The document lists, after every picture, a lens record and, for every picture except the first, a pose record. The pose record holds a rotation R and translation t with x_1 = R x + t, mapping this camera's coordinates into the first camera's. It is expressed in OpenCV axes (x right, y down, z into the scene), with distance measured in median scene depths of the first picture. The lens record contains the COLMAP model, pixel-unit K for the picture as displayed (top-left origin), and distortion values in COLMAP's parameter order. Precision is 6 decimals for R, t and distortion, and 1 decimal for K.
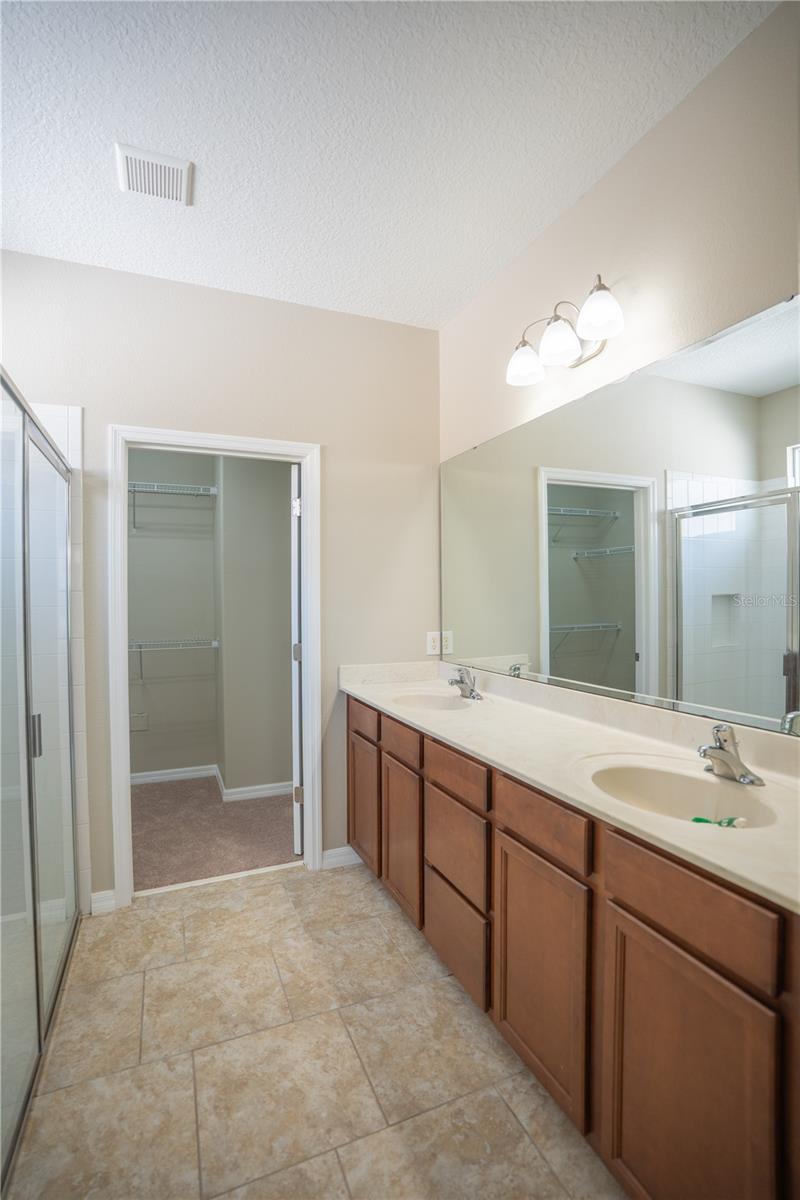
lens RADIAL K [[553.1, 0, 395.8], [0, 553.1, 598.2], [0, 0, 1]] dist [-0.054923, 0.017619]
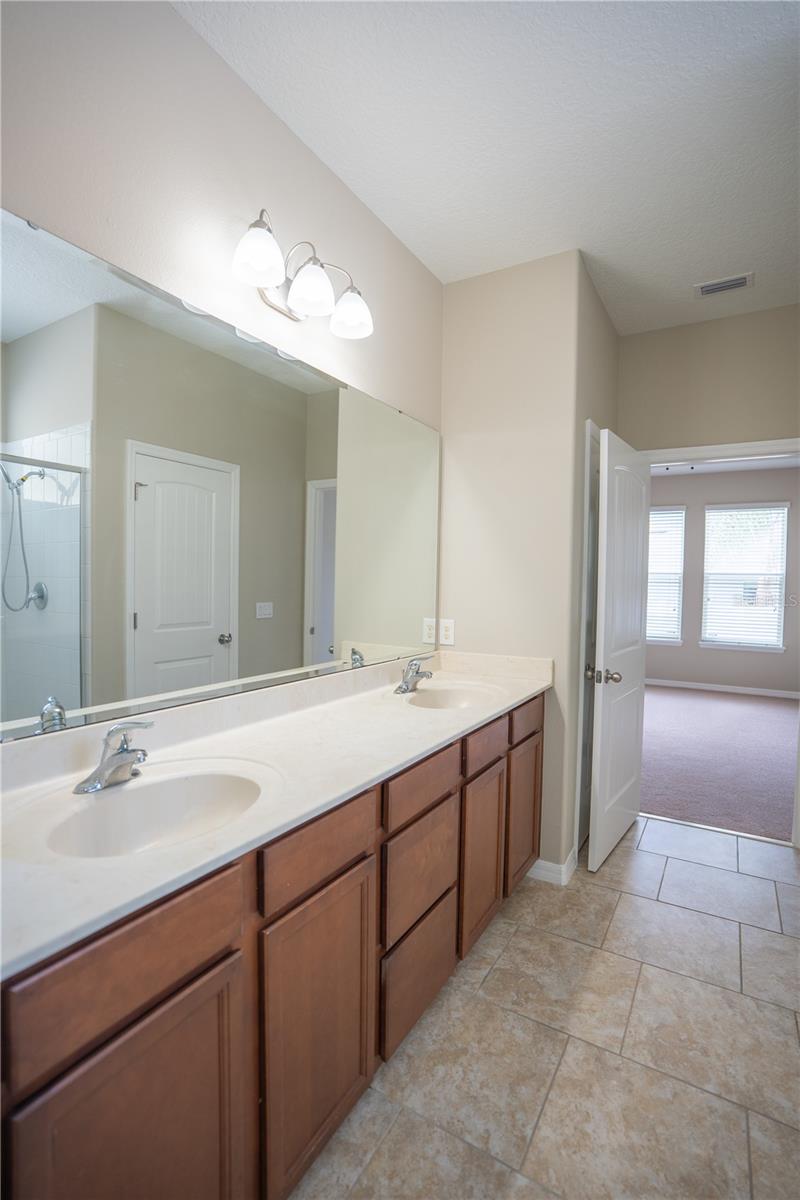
lens RADIAL K [[553.1, 0, 398.1], [0, 553.1, 593.5], [0, 0, 1]] dist [-0.054923, 0.017619]
pose [[-0.586683, -0.018433, 0.809607, -0.639401], [-0.016550, 0.999805, 0.010770, 0.009354], [-0.809648, -0.007080, -0.586874, 1.760966]]
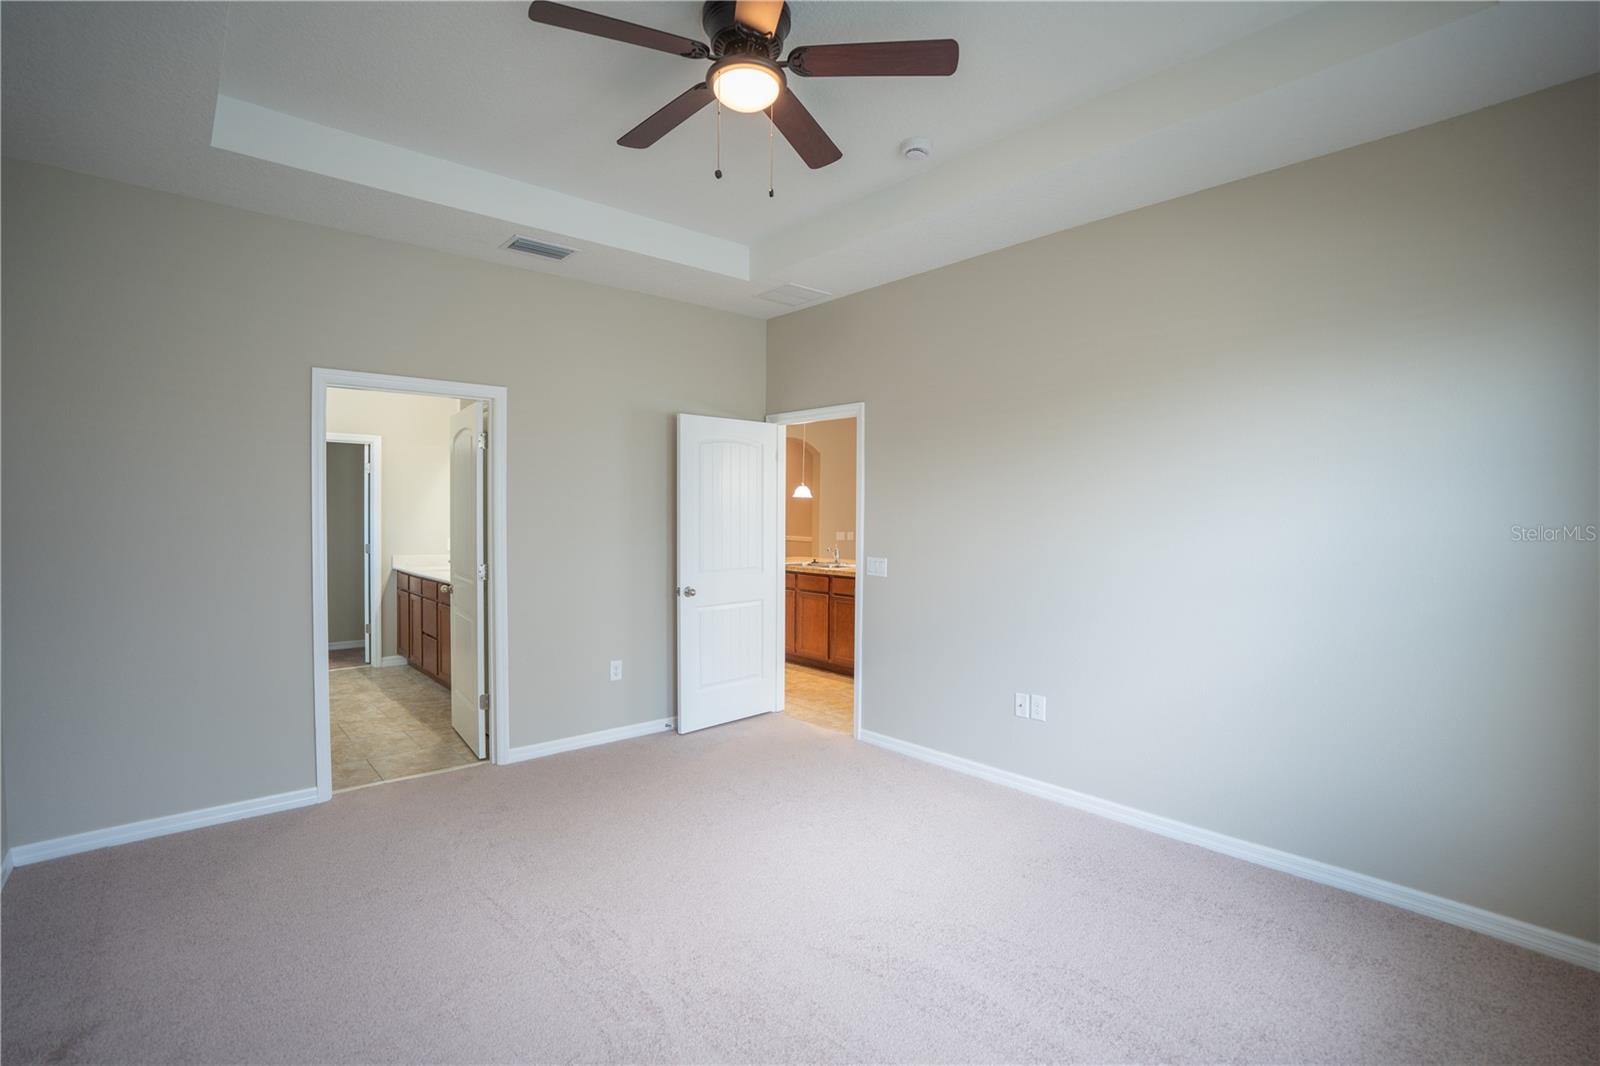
lens RADIAL K [[737.4, 0, 797.0], [0, 737.4, 525.0], [0, 0, 1]] dist [-0.054923, 0.017619]
pose [[0.947166, 0.010719, 0.320565, 0.701637], [-0.015600, 0.999798, 0.012663, -0.054847], [-0.320365, -0.016994, 0.947142, -3.040826]]
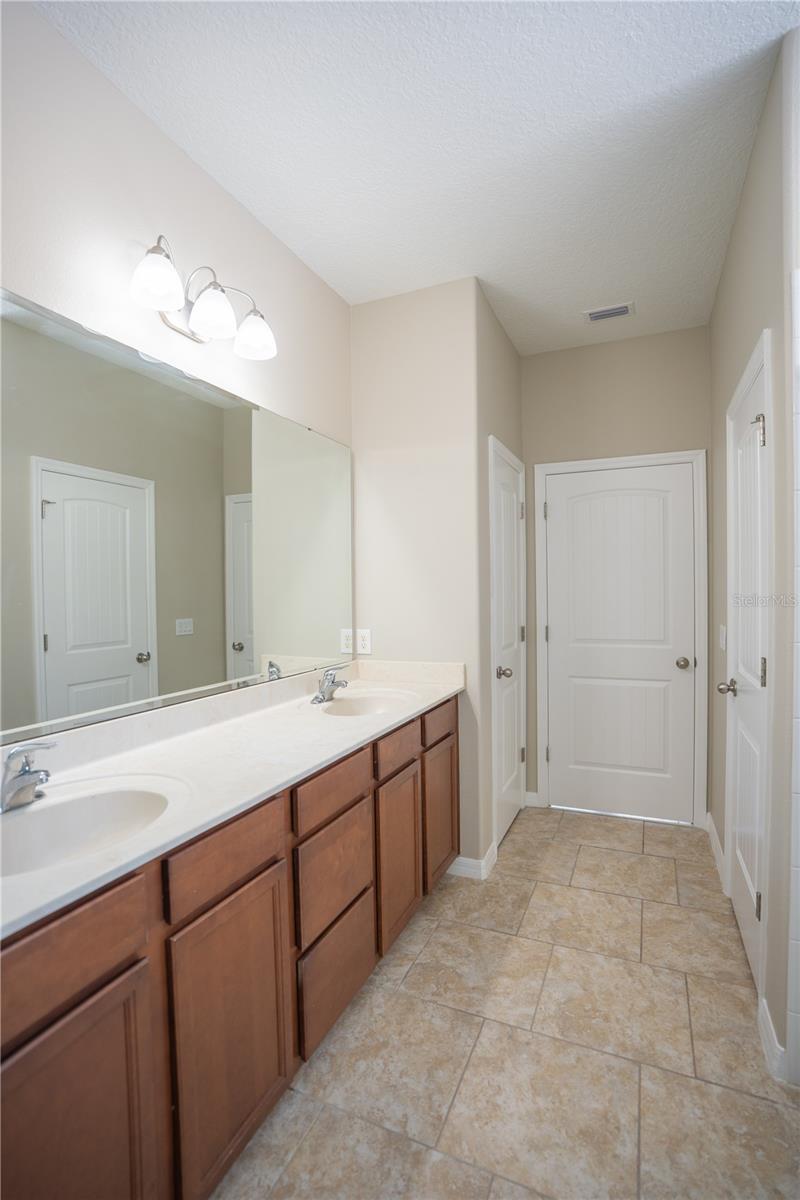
lens RADIAL K [[553.1, 0, 396.1], [0, 553.1, 594.2], [0, 0, 1]] dist [-0.054923, 0.017619]
pose [[-0.678206, 0.016078, 0.734696, -0.709703], [0.015765, 0.999849, -0.007328, 0.008149], [-0.734702, 0.006613, -0.678357, 1.751916]]
